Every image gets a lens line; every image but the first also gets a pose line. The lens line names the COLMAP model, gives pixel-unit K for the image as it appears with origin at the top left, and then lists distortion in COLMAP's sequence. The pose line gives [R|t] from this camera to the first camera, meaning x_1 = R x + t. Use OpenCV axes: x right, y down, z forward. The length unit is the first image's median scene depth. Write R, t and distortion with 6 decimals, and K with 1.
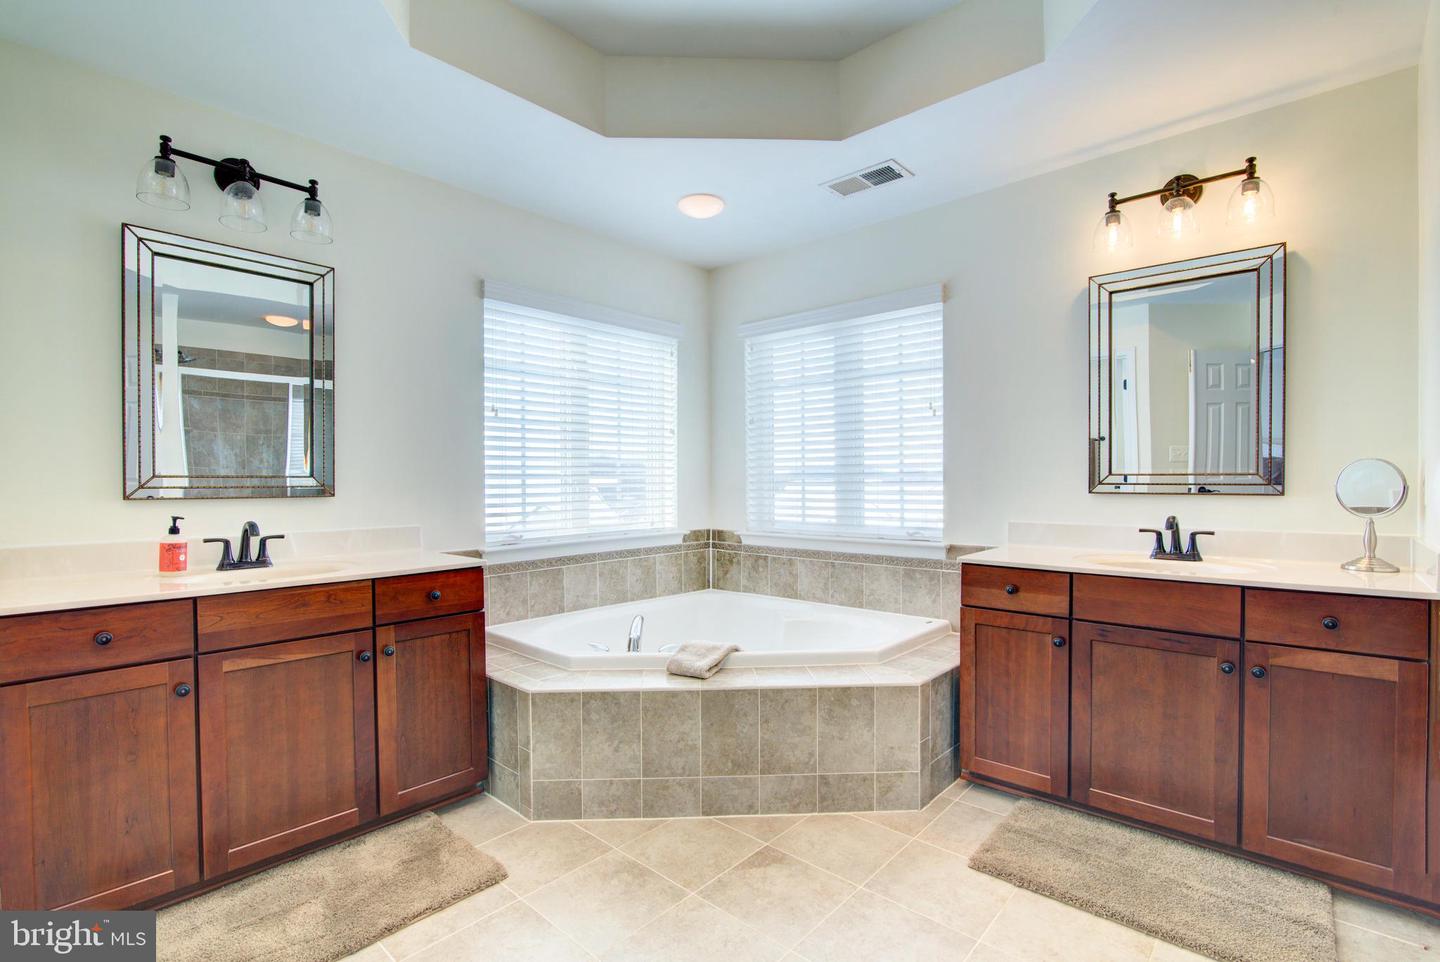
lens RADIAL K [[661.7, 0, 725.1], [0, 661.7, 483.6], [0, 0, 1]] dist [-0.018006, -0.000555]
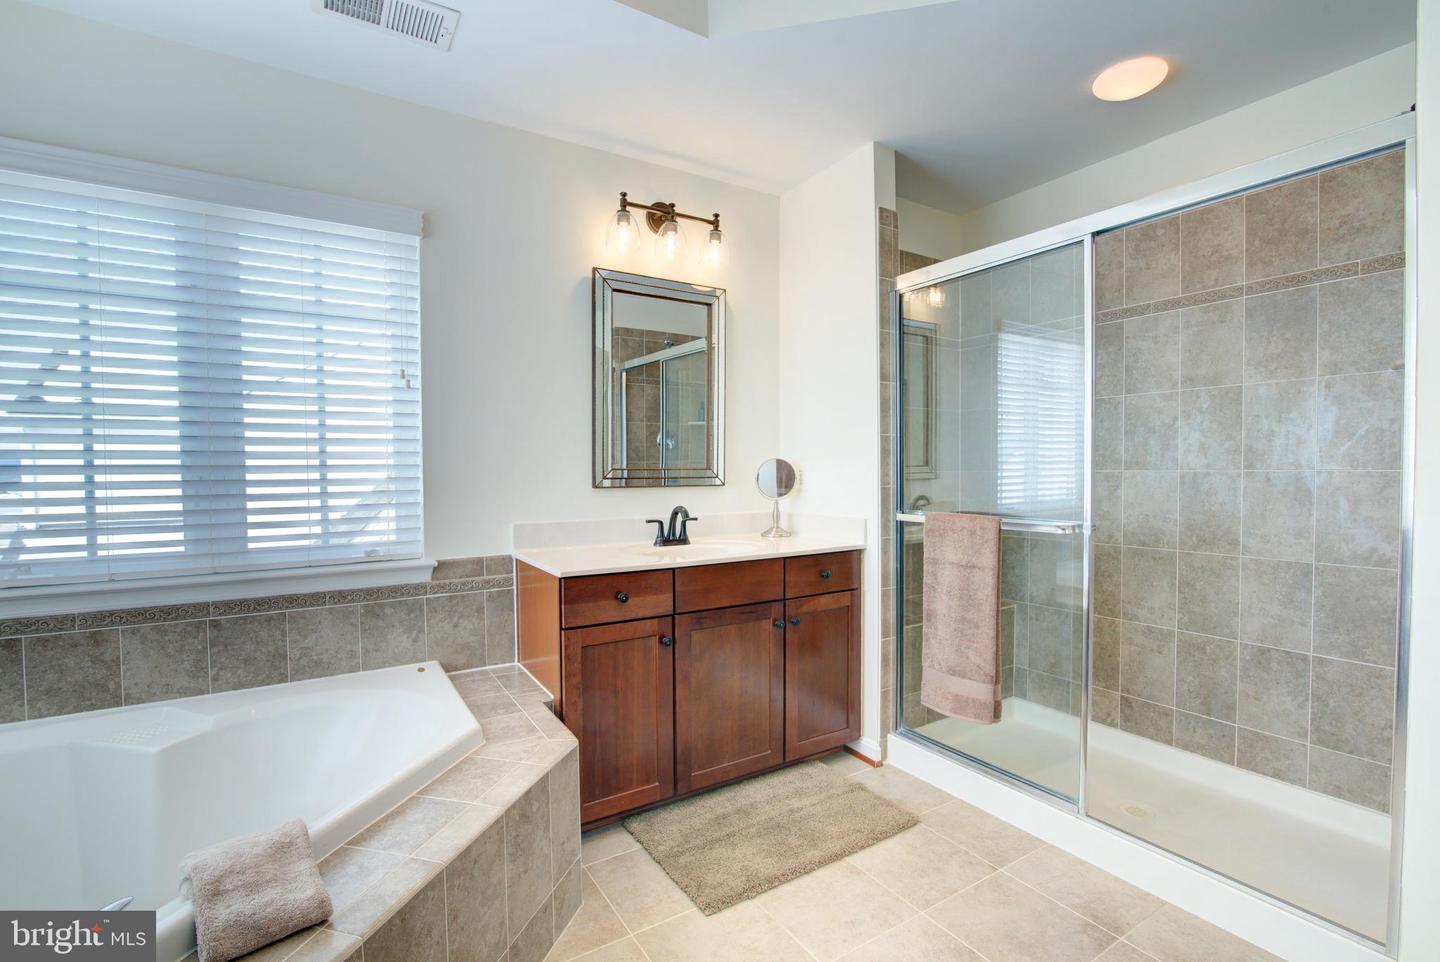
lens RADIAL K [[661.7, 0, 721.3], [0, 661.7, 481.5], [0, 0, 1]] dist [-0.018006, -0.000555]
pose [[0.273621, -0.017952, 0.961670, -0.371168], [0.008525, 0.999832, 0.016239, -0.010104], [-0.961800, 0.003755, 0.273728, 0.593617]]
